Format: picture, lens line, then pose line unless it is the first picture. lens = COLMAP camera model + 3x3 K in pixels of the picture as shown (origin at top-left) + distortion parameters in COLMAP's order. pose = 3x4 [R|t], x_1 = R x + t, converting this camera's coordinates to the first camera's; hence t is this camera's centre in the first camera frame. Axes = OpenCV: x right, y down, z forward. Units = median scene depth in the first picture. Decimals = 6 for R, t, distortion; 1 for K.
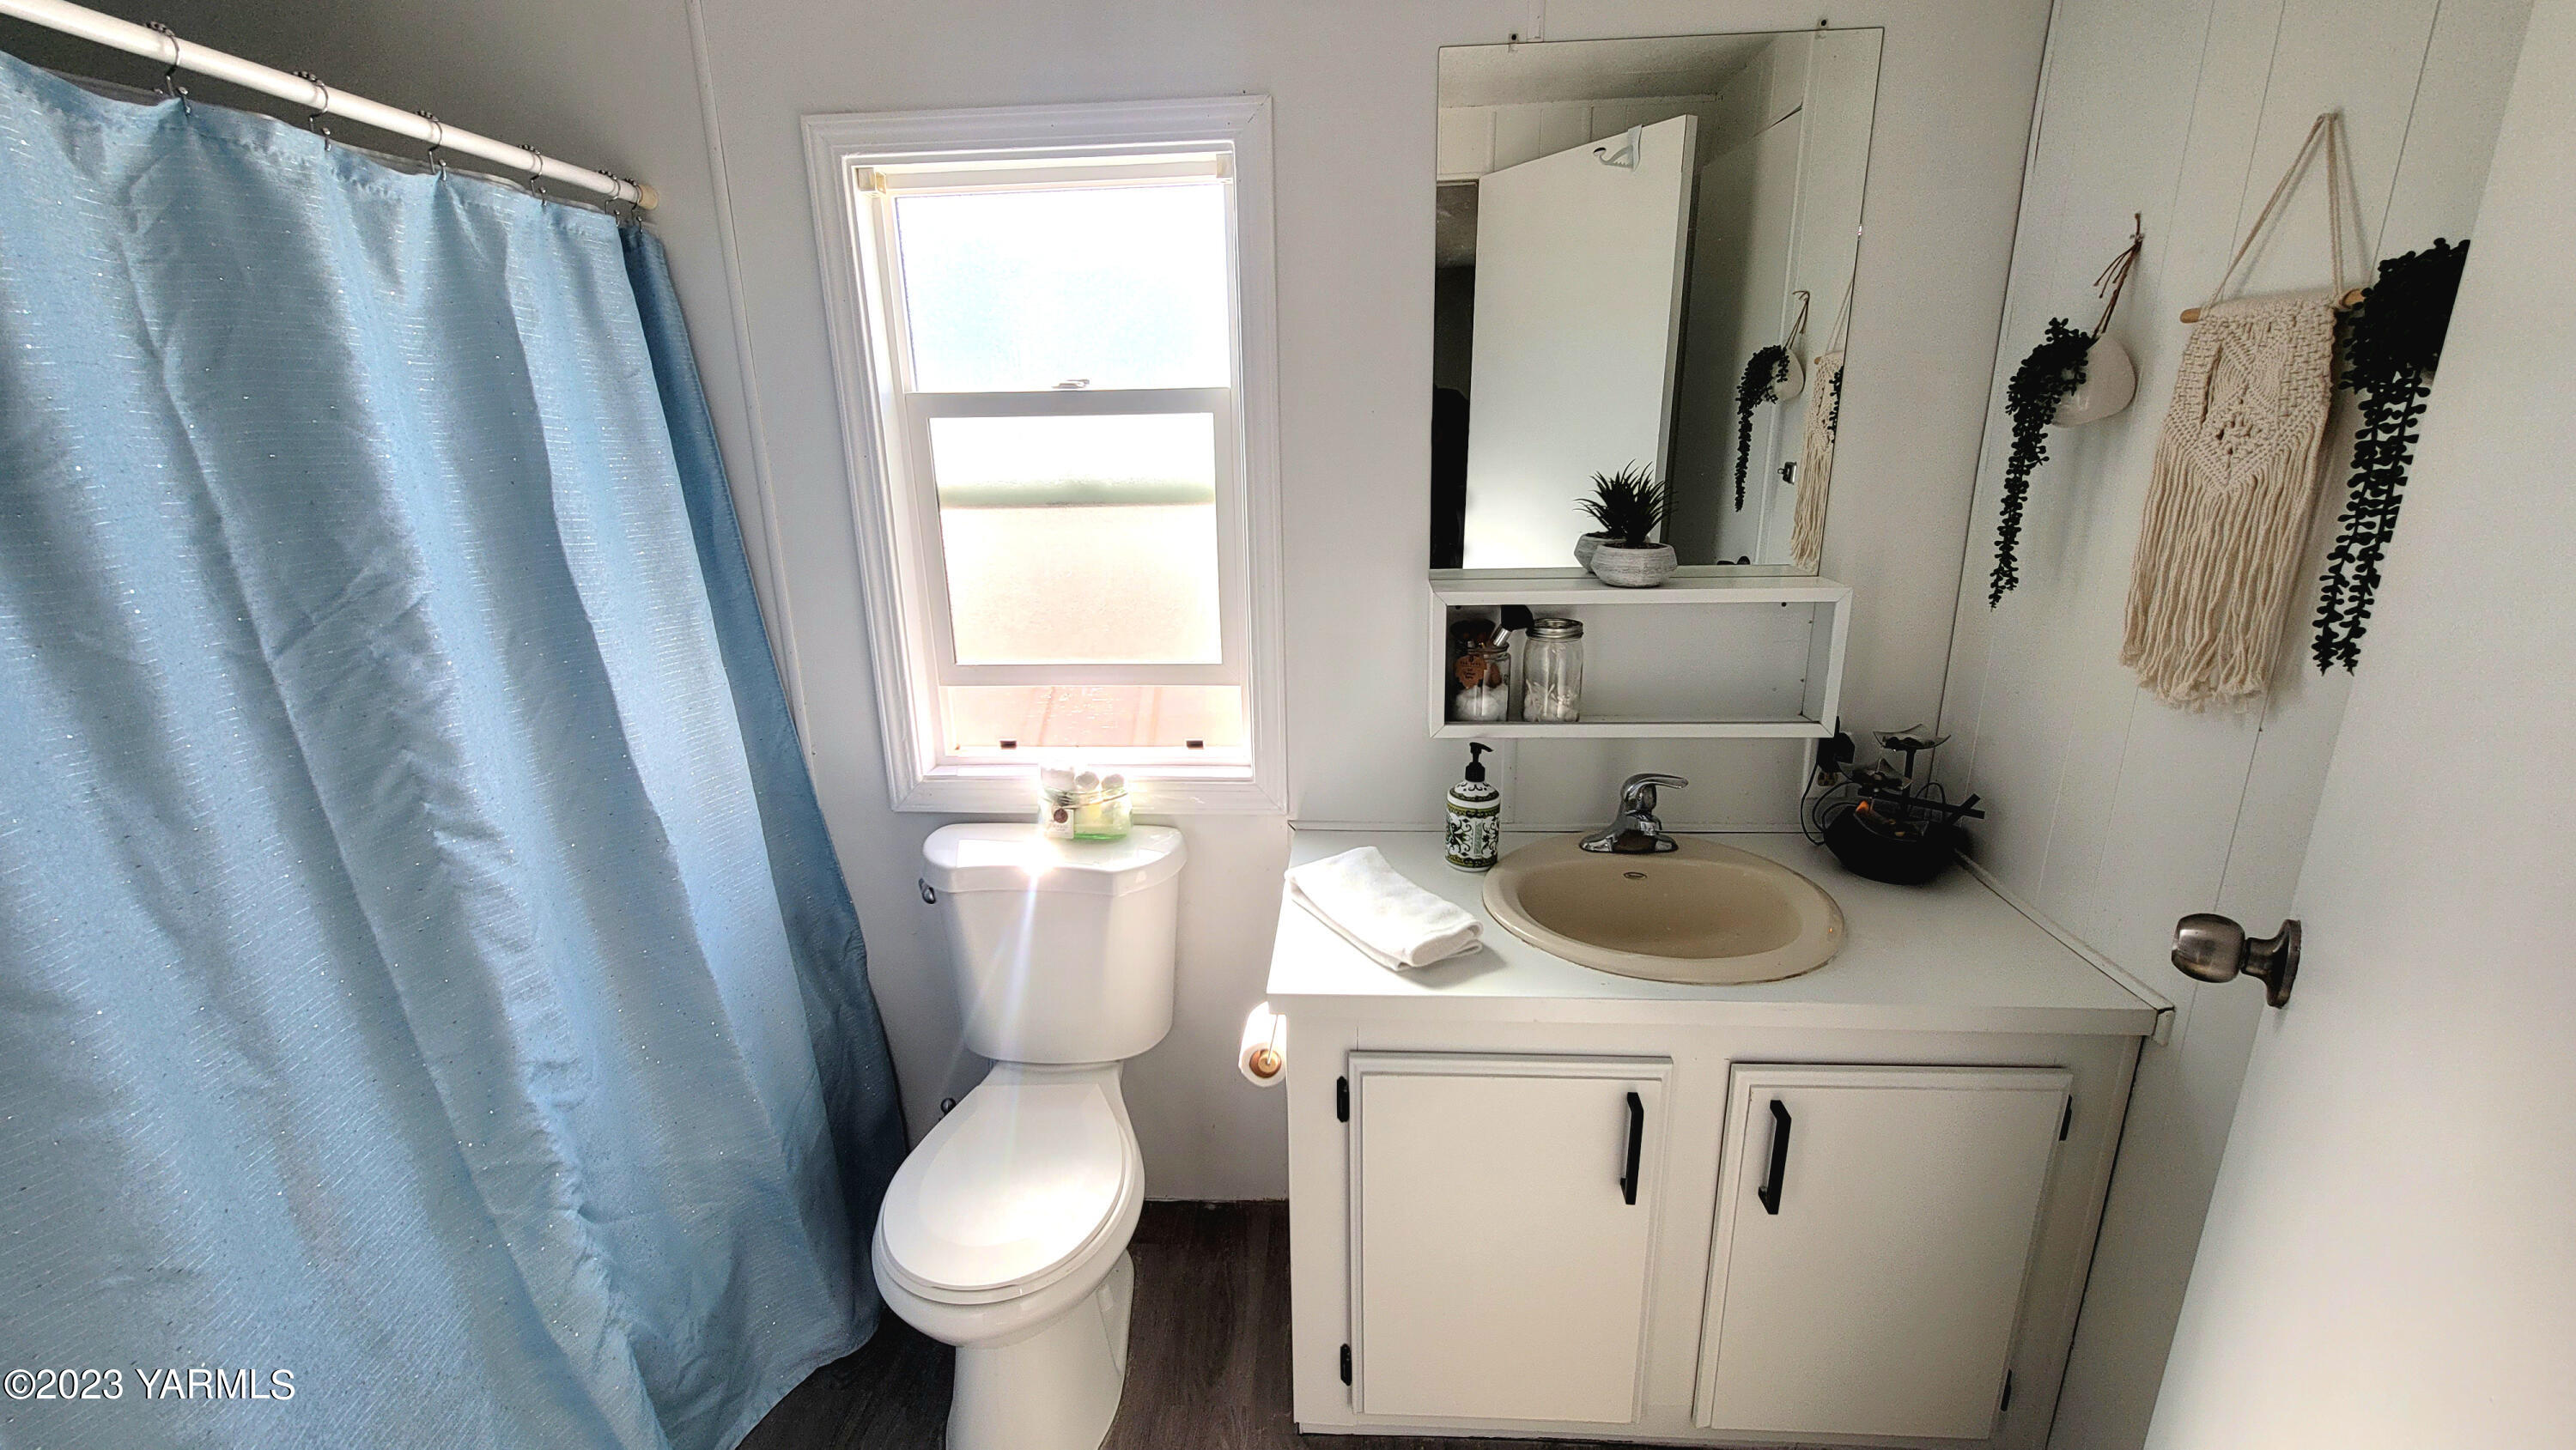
lens RADIAL K [[1059.1, 0, 1289.5], [0, 1059.1, 727.3], [0, 0, 1]] dist [-0.003455, 0.003240]
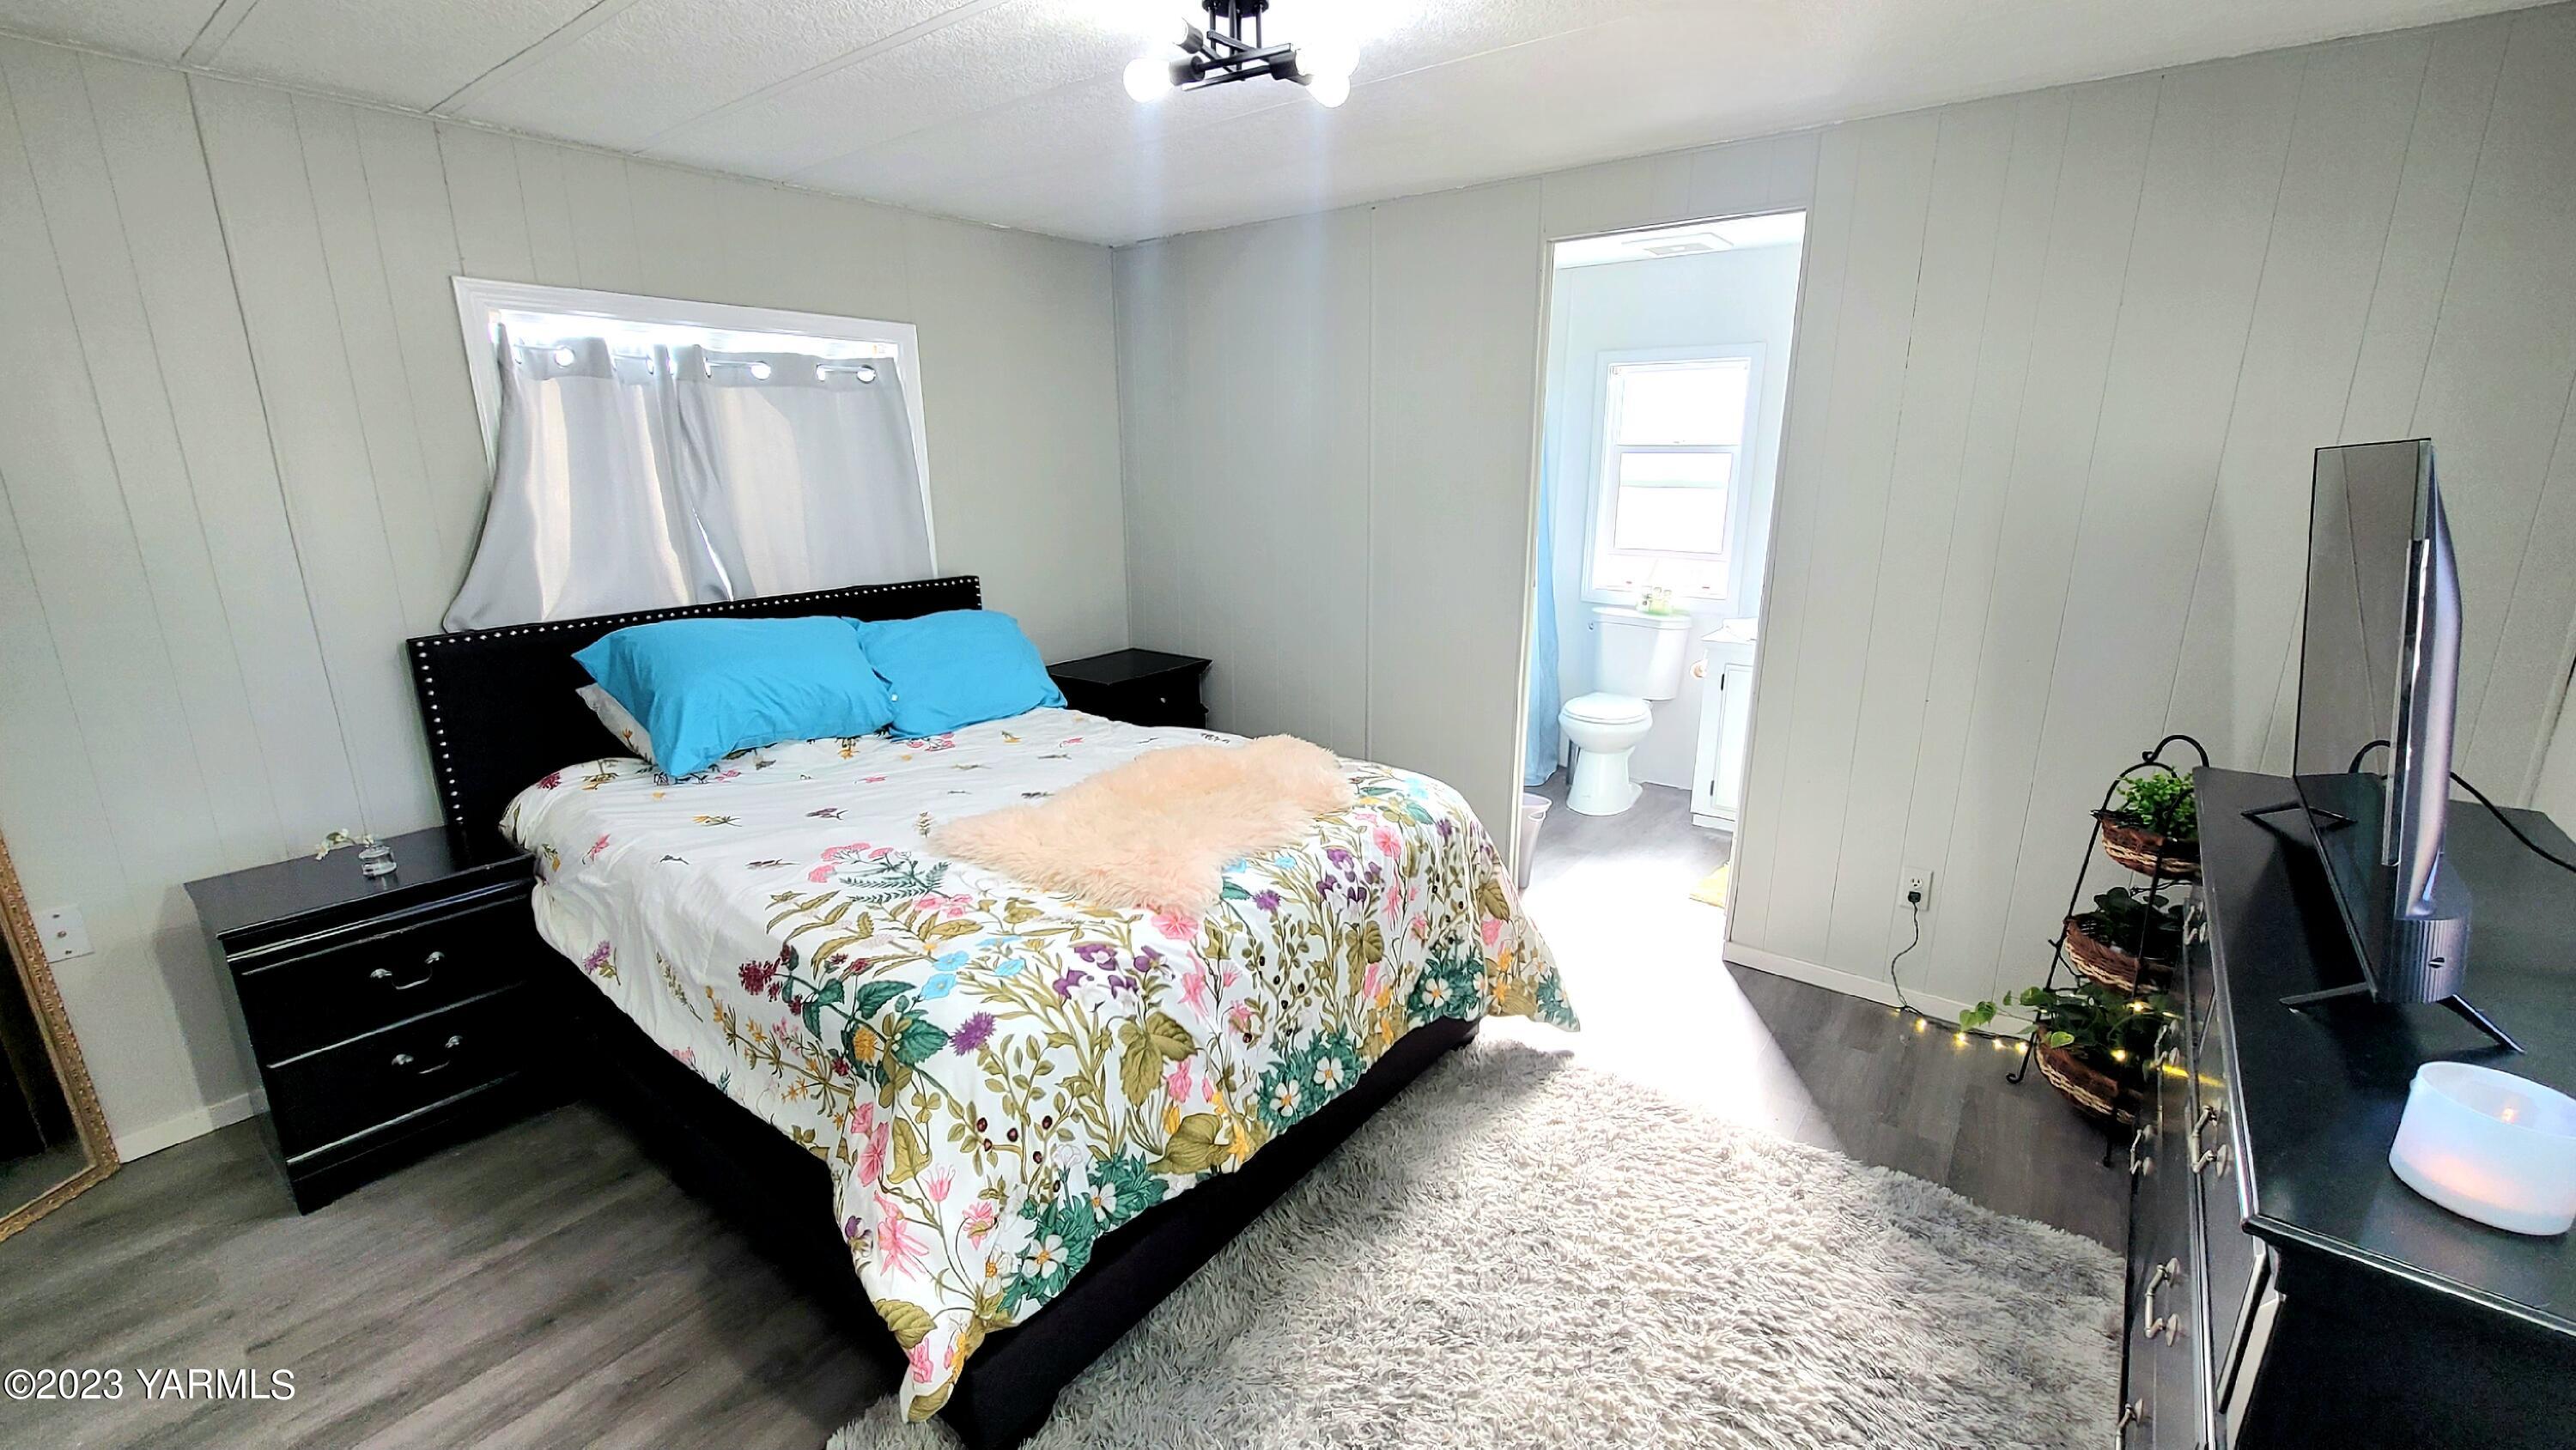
lens RADIAL K [[1059.1, 0, 1295.4], [0, 1059.1, 726.7], [0, 0, 1]] dist [-0.003455, 0.003240]
pose [[0.816918, 0.158896, -0.554433, 0.602325], [-0.167177, 0.985268, 0.036045, 0.446253], [0.551993, 0.063242, 0.831447, -1.712256]]
